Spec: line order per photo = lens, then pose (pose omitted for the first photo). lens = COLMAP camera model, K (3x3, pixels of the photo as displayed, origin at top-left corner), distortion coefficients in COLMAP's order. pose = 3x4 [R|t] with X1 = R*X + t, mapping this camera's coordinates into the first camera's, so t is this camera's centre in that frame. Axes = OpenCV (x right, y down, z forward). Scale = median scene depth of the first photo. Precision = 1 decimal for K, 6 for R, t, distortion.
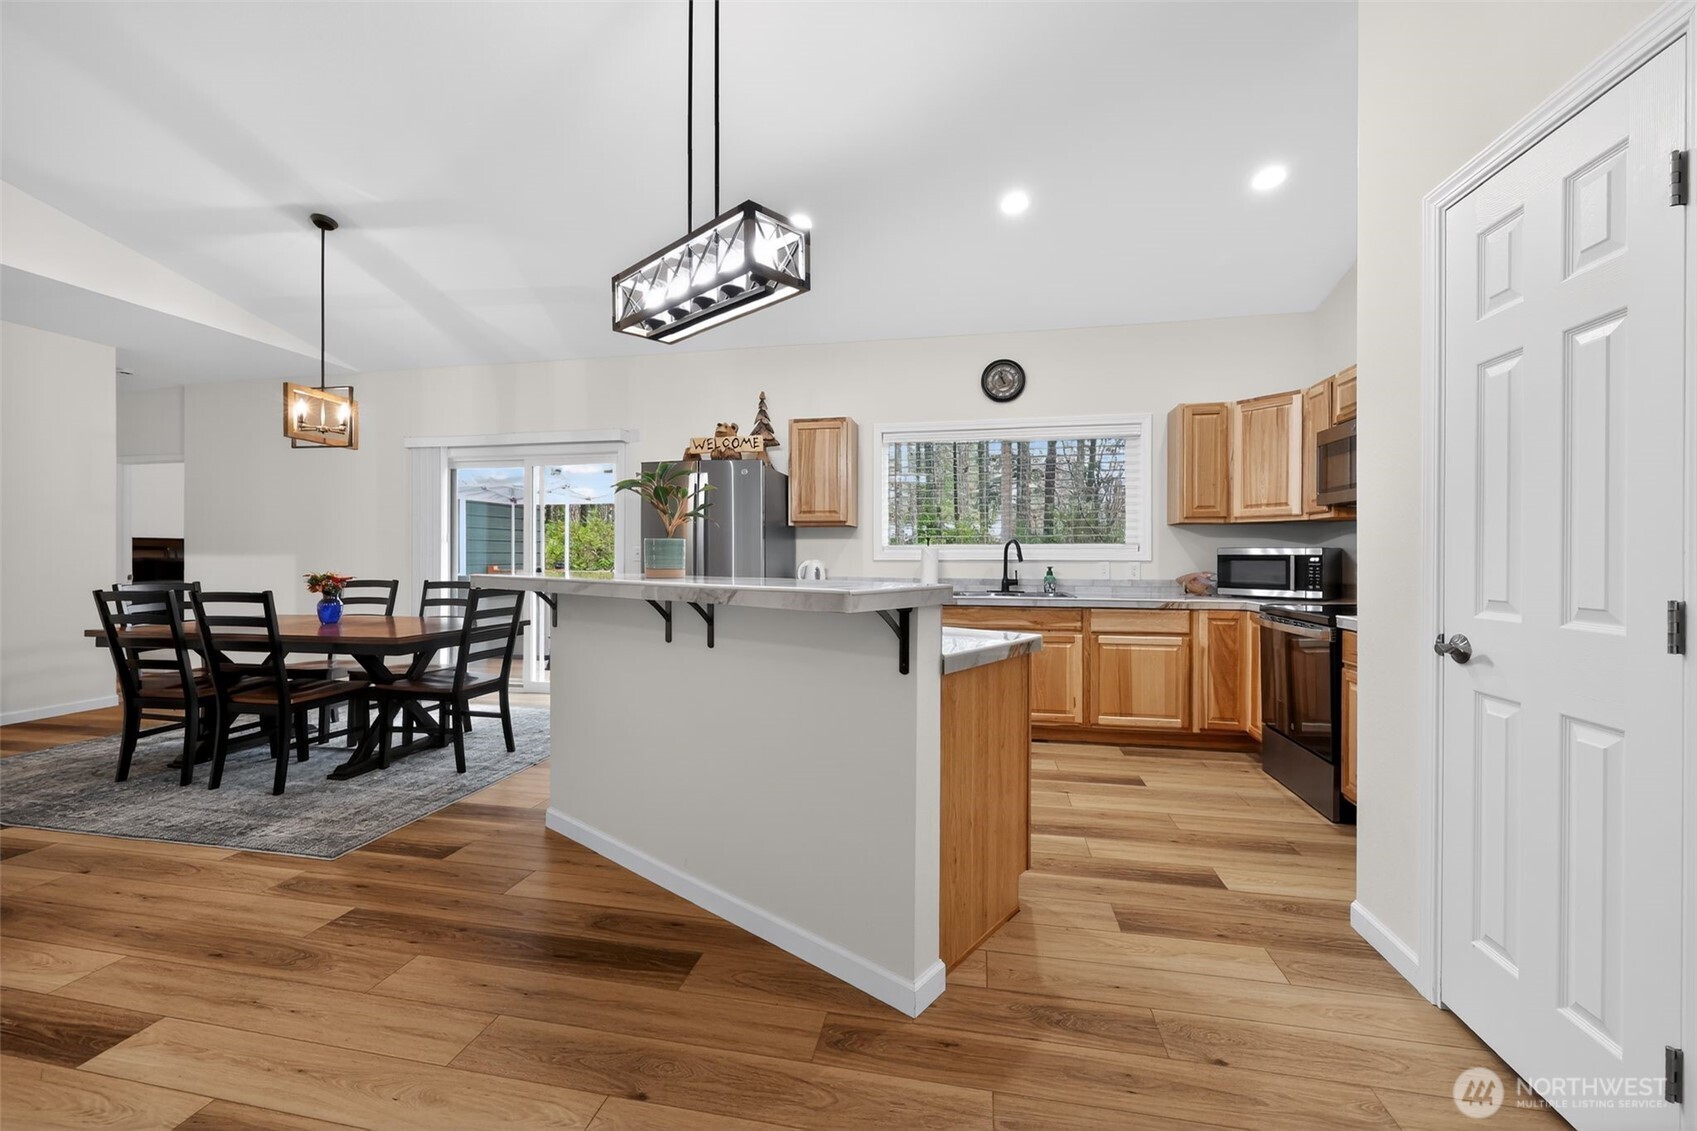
lens RADIAL K [[679.5, 0, 841.5], [0, 679.5, 553.7], [0, 0, 1]] dist [-0.000925, -0.000285]
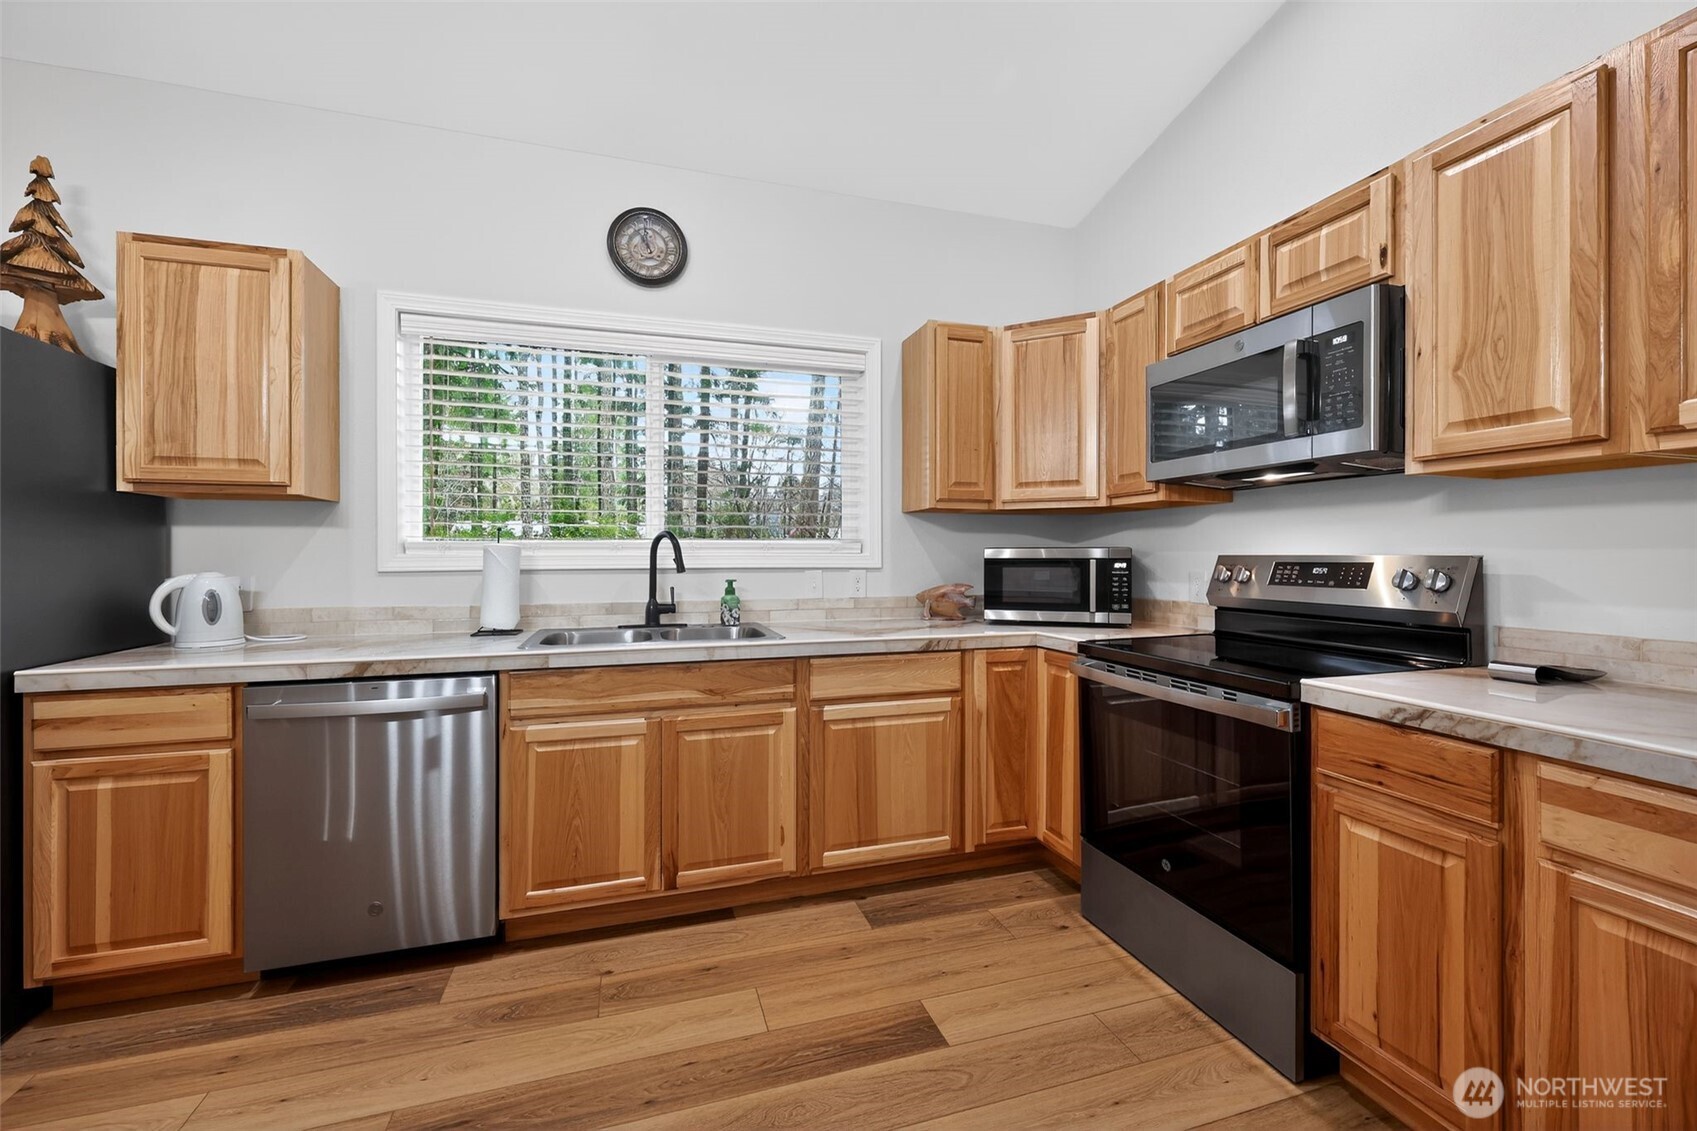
lens RADIAL K [[679.5, 0, 841.5], [0, 679.5, 553.7], [0, 0, 1]] dist [-0.000925, -0.000285]
pose [[0.876583, -0.002168, 0.481245, 0.126146], [0.001555, 0.999997, 0.001673, -0.004021], [-0.481248, -0.000718, 0.876584, 0.506643]]
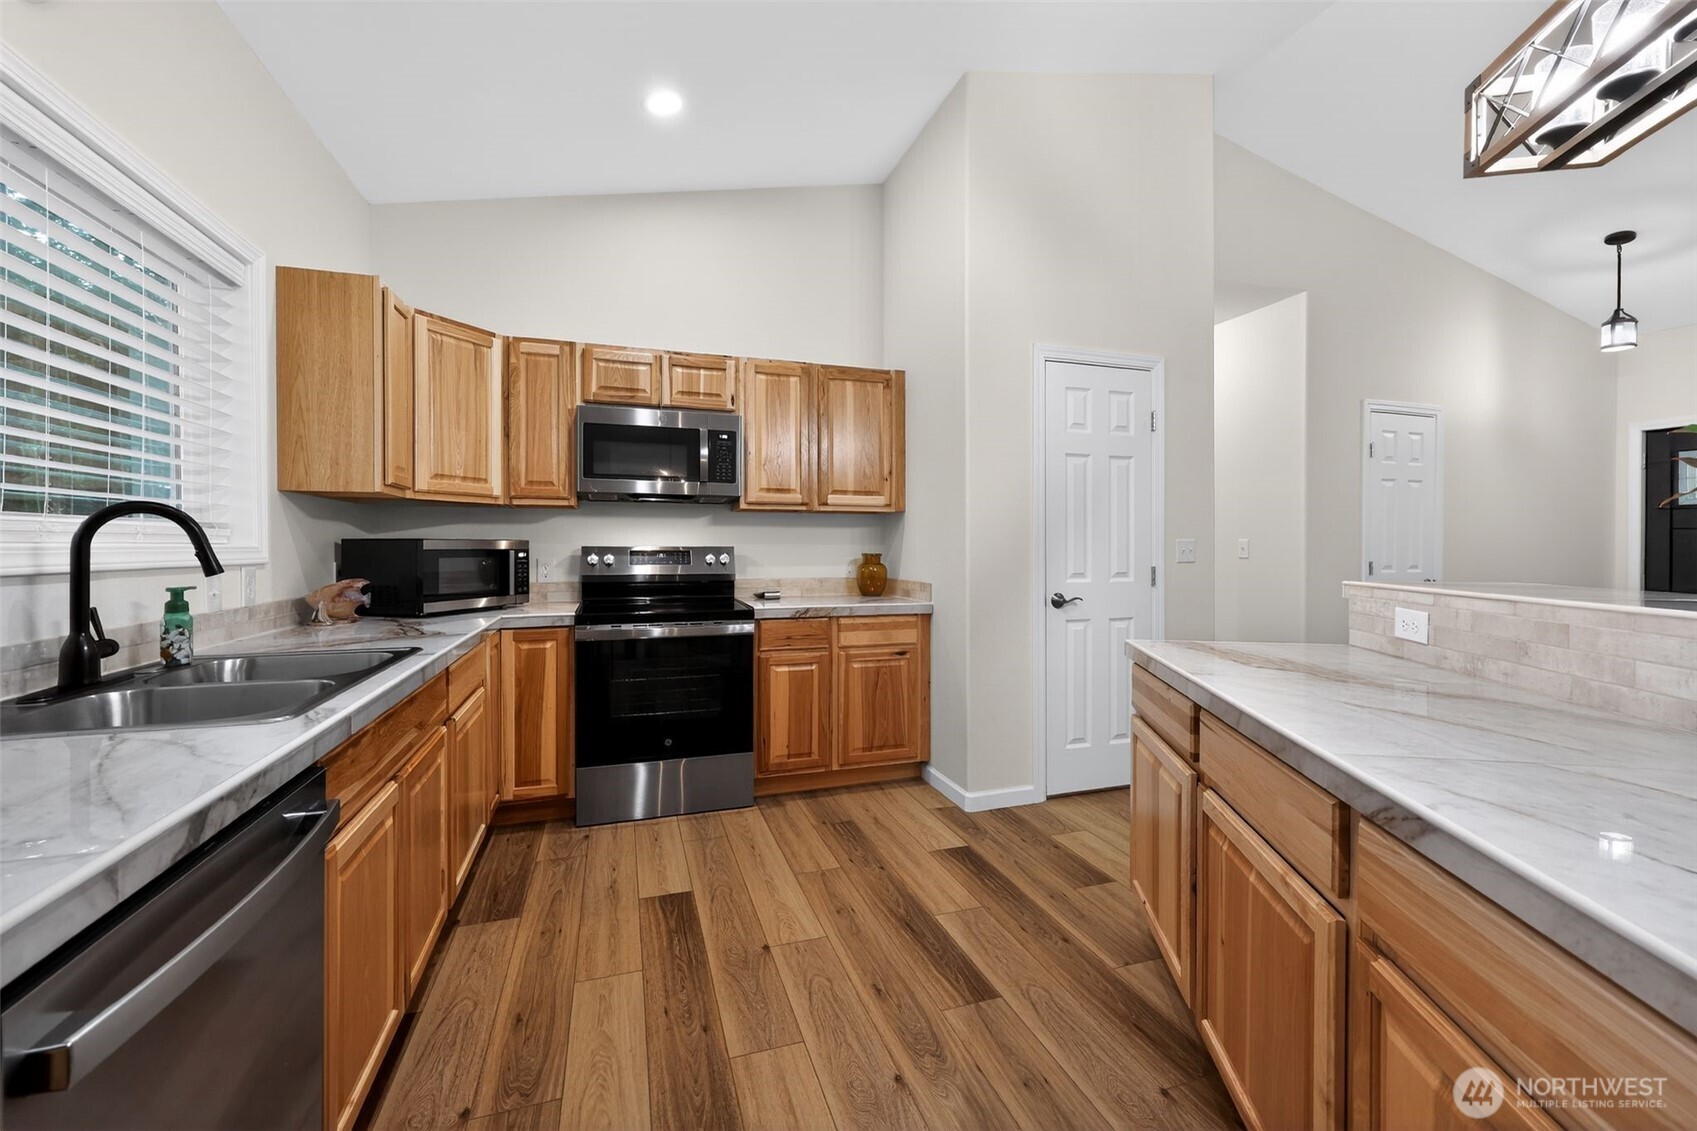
lens RADIAL K [[679.5, 0, 841.5], [0, 679.5, 553.7], [0, 0, 1]] dist [-0.000925, -0.000285]
pose [[-0.495532, -0.011785, 0.868510, -0.174500], [-0.004603, 0.999930, 0.010942, -0.003262], [-0.868578, 0.001424, -0.495551, 0.989544]]
